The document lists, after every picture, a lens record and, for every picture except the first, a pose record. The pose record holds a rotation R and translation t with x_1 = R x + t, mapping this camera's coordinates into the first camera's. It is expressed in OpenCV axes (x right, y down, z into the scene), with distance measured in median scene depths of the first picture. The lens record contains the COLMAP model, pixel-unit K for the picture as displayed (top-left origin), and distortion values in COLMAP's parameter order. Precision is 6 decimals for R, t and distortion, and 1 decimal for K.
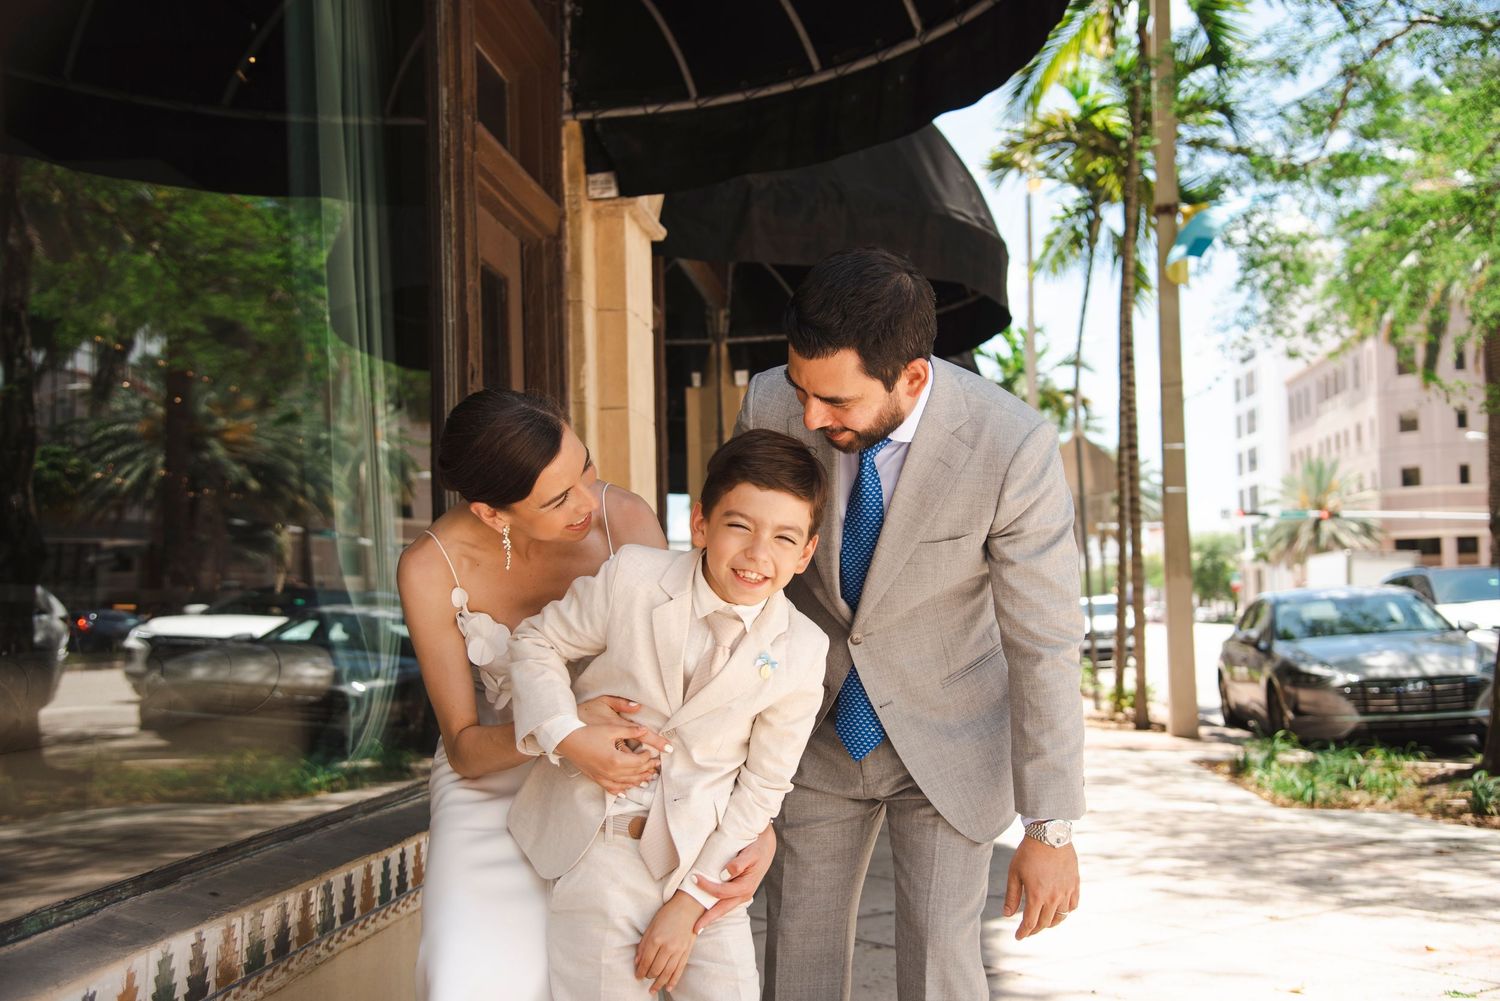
lens RADIAL K [[1694.1, 0, 755.7], [0, 1694.1, 512.8], [0, 0, 1]] dist [0.064724, 0.274617]
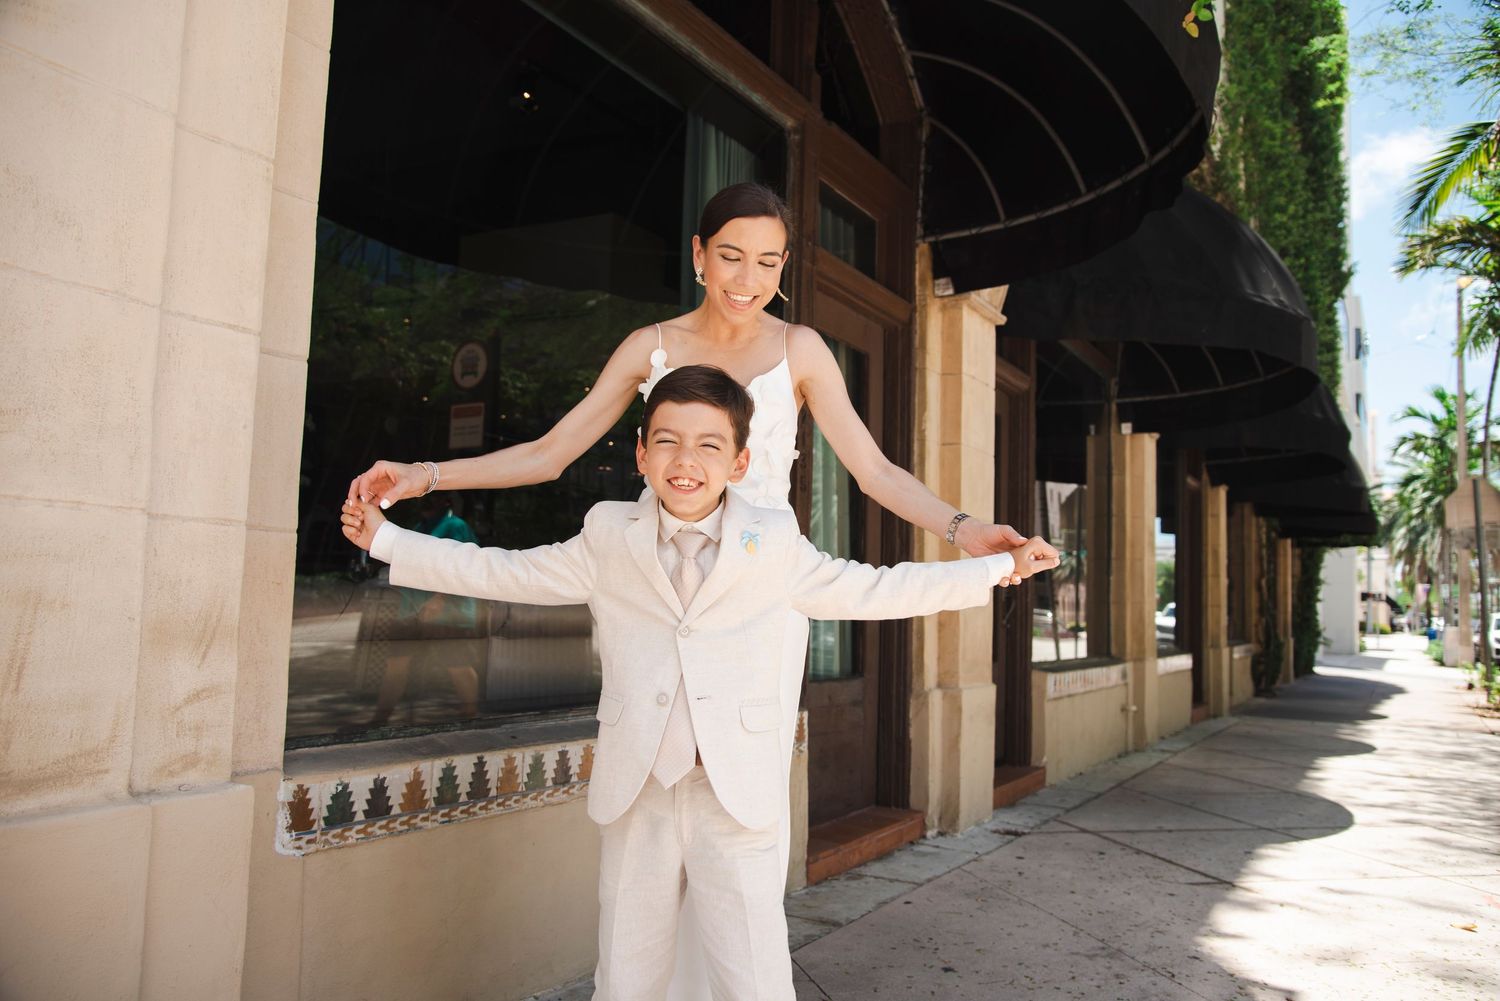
lens RADIAL K [[1182.3, 0, 750.0], [0, 1182.3, 500.5], [0, 0, 1]] dist [-0.073747, 0.105486]
pose [[0.914675, 0.014139, -0.403943, 0.161746], [-0.025602, 0.999408, -0.022991, 0.011733], [0.403379, 0.031371, 0.914495, 0.045968]]
